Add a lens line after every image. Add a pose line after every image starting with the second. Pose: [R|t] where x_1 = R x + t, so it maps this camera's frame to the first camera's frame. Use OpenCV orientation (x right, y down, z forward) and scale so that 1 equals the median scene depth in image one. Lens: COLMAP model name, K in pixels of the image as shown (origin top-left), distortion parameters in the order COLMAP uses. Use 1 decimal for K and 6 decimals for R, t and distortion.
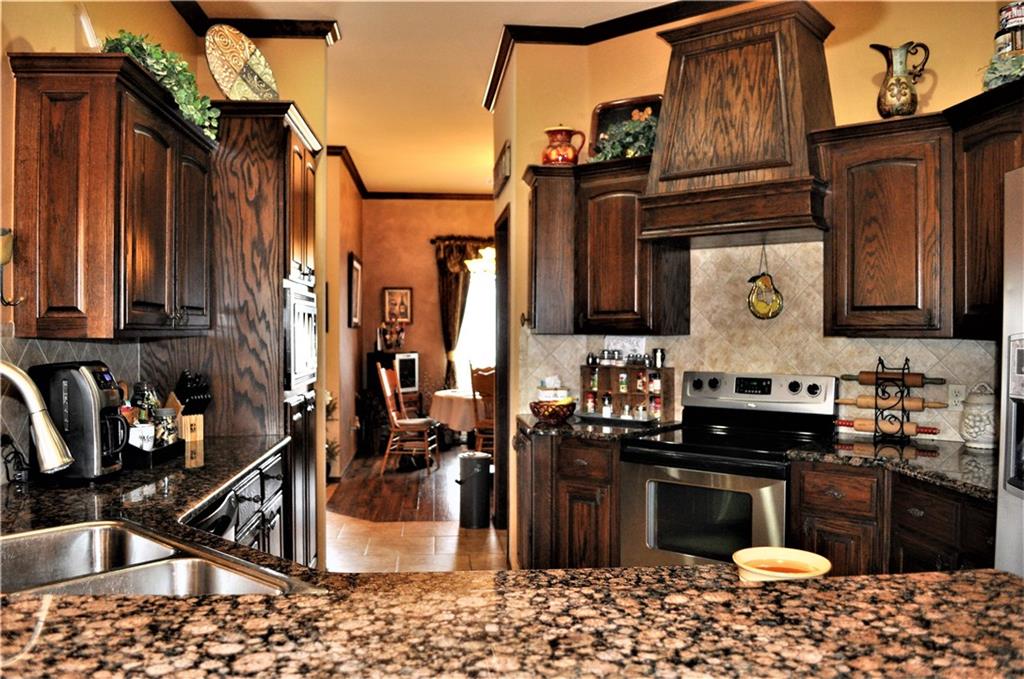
lens RADIAL K [[813.5, 0, 512.5], [0, 813.5, 340.0], [0, 0, 1]] dist [-0.065776, 0.001506]
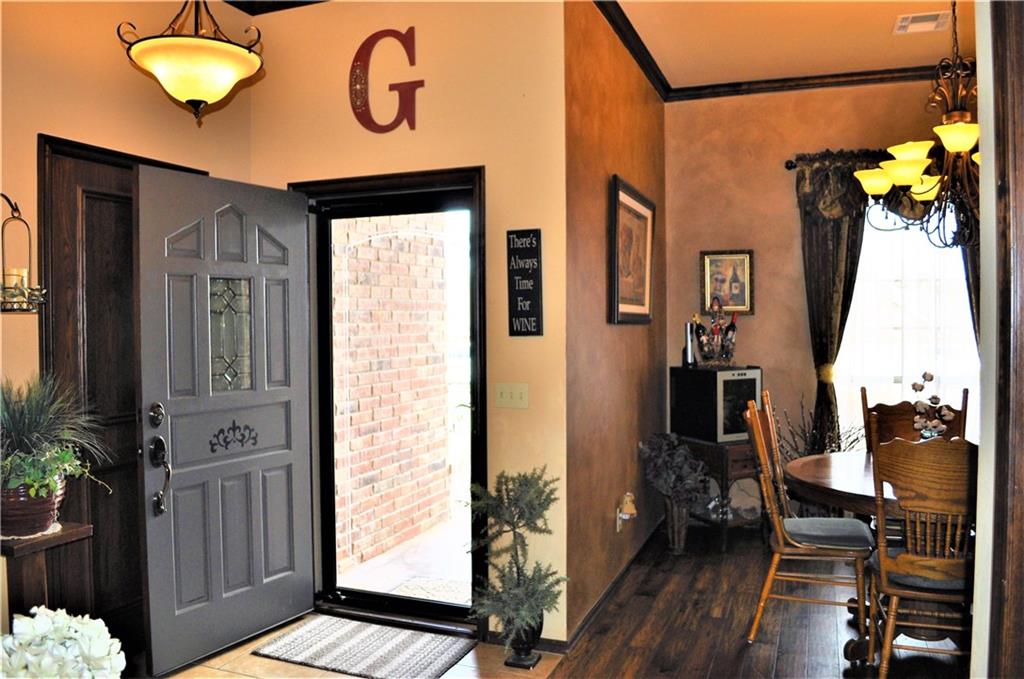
lens RADIAL K [[813.5, 0, 514.0], [0, 813.5, 336.3], [0, 0, 1]] dist [-0.065776, 0.001506]
pose [[0.899575, 0.004123, -0.436747, -0.028286], [-0.001142, 0.999974, 0.007088, -0.008954], [0.436765, -0.005877, 0.899556, 0.430924]]
